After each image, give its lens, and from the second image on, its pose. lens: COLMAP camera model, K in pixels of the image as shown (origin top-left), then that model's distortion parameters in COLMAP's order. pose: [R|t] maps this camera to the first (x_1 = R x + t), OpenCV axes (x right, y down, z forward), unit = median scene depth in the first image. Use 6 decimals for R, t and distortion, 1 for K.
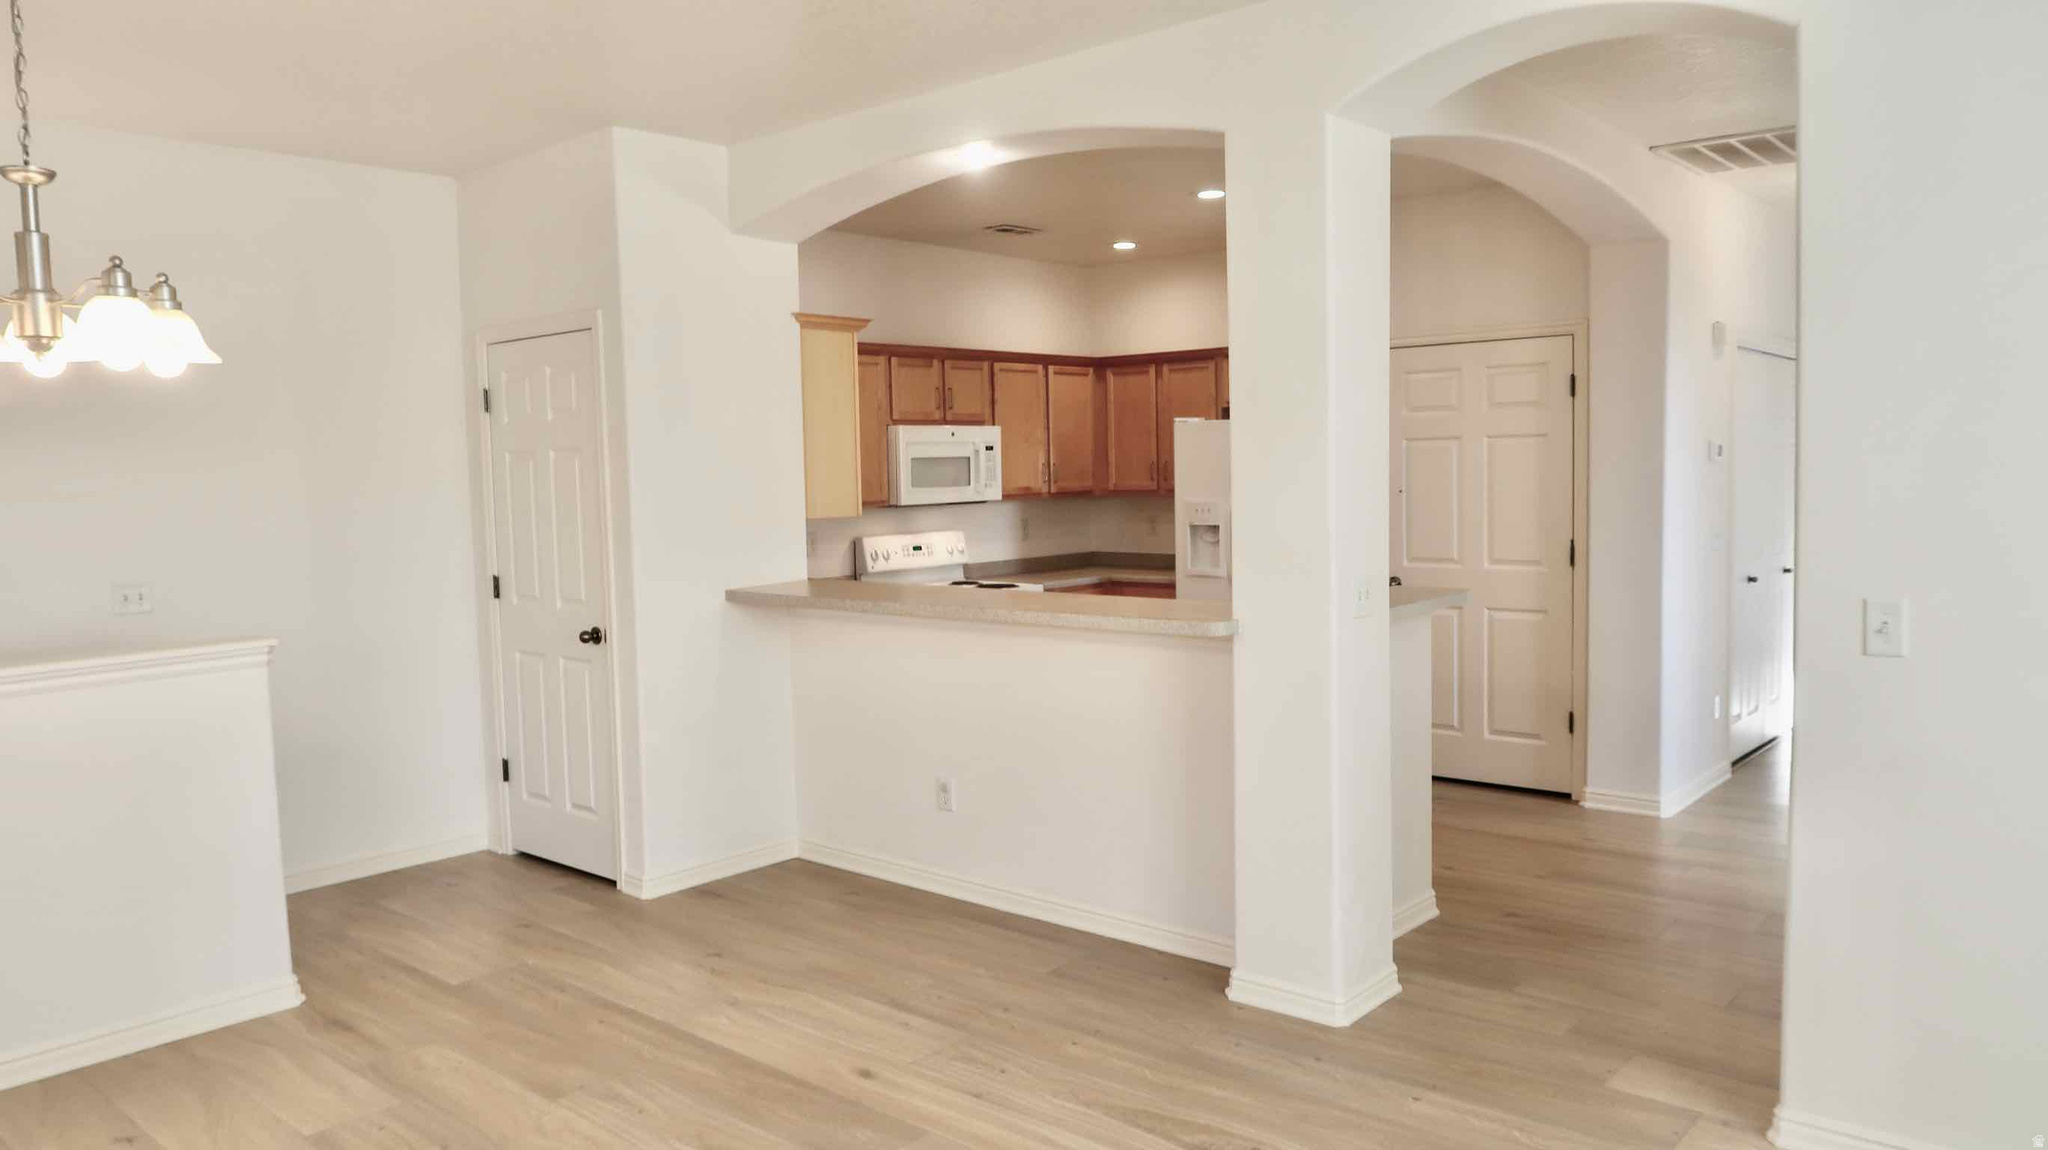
lens RADIAL K [[1386.6, 0, 1019.9], [0, 1386.6, 574.4], [0, 0, 1]] dist [-0.020517, -0.001073]
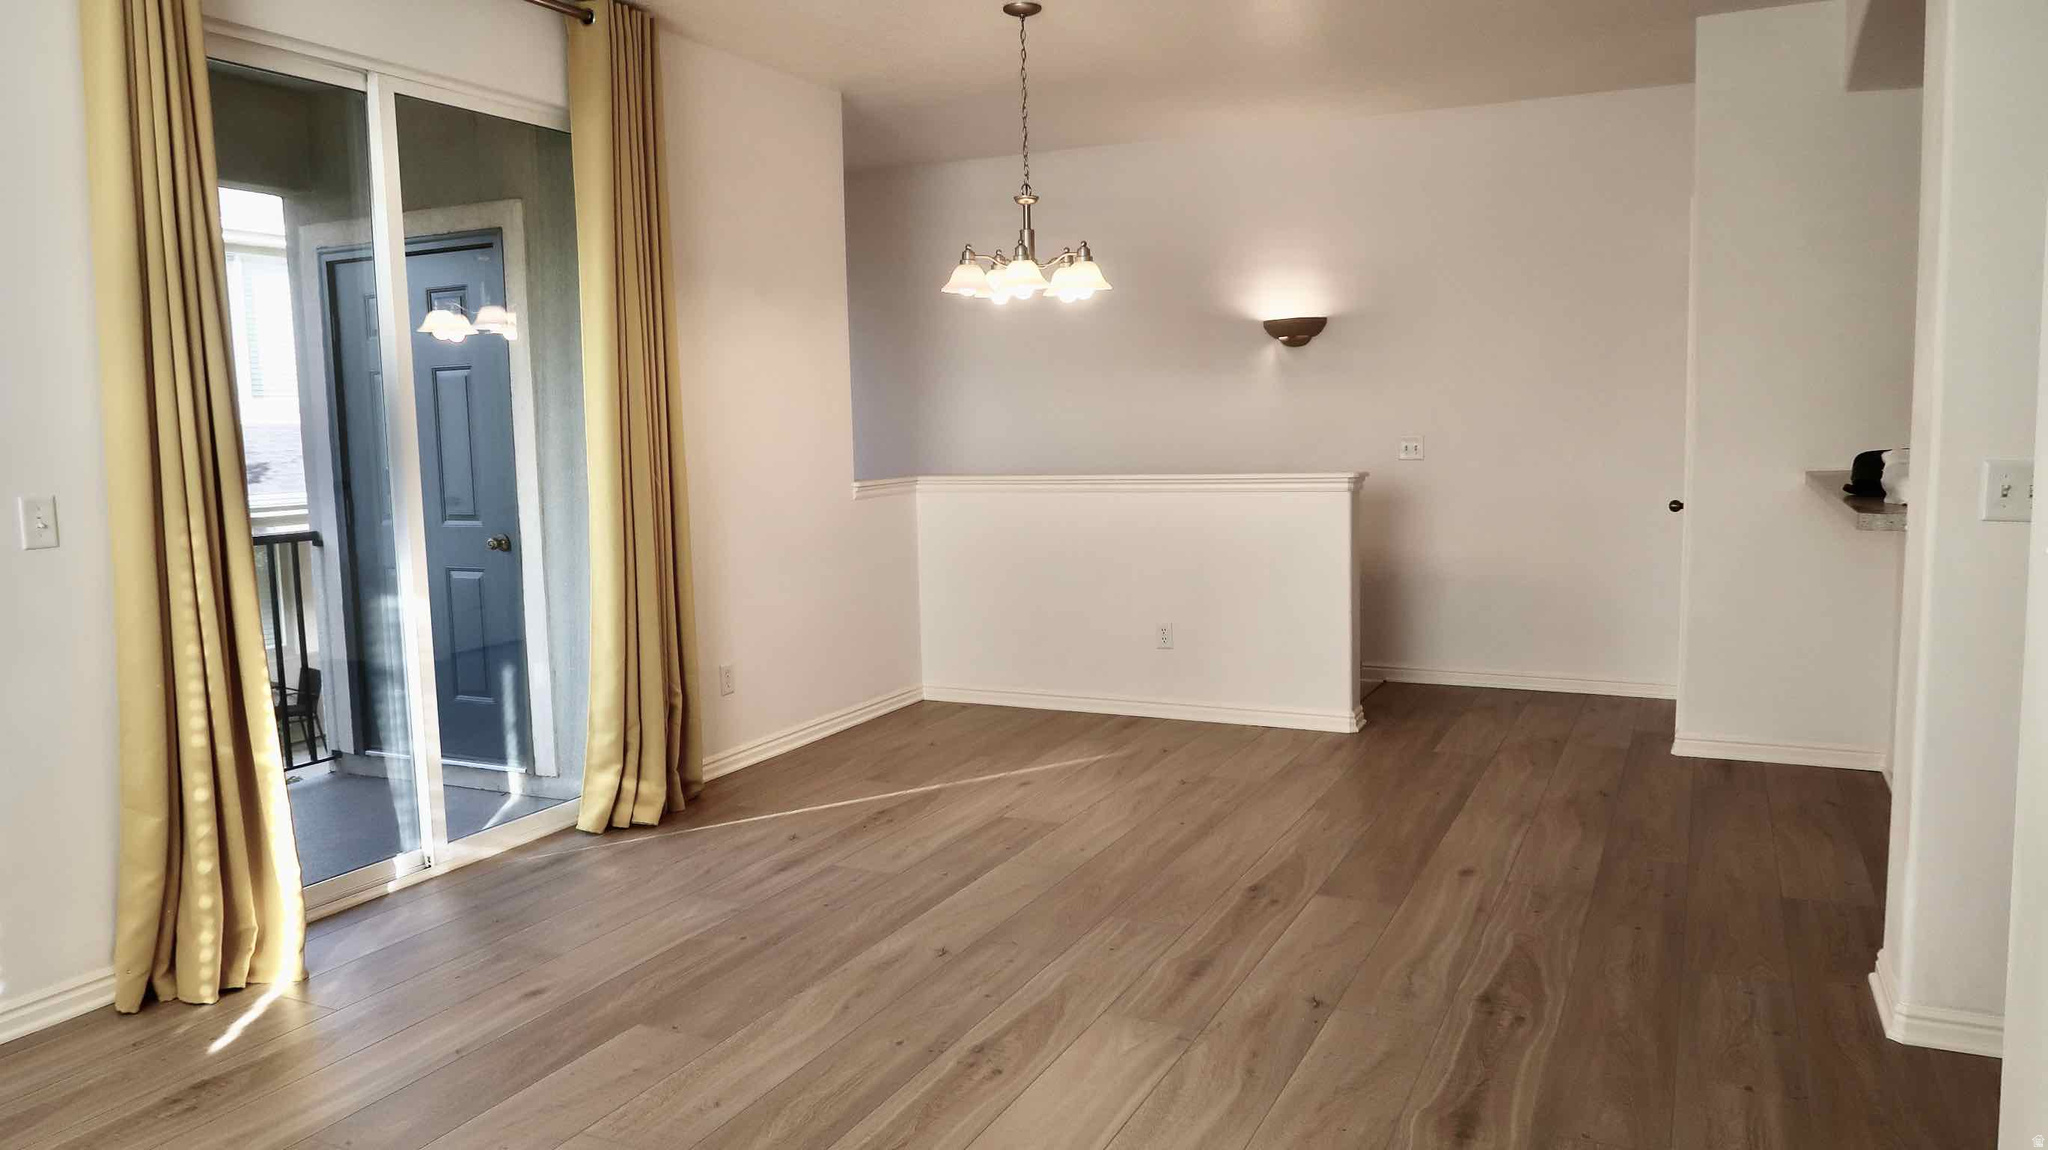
lens RADIAL K [[1386.6, 0, 1023.3], [0, 1386.6, 576.2], [0, 0, 1]] dist [-0.020517, -0.001073]
pose [[0.262639, 0.126270, -0.956596, 0.800799], [-0.056579, 0.991710, 0.115371, 0.007360], [0.963234, 0.023823, 0.267606, 0.315448]]
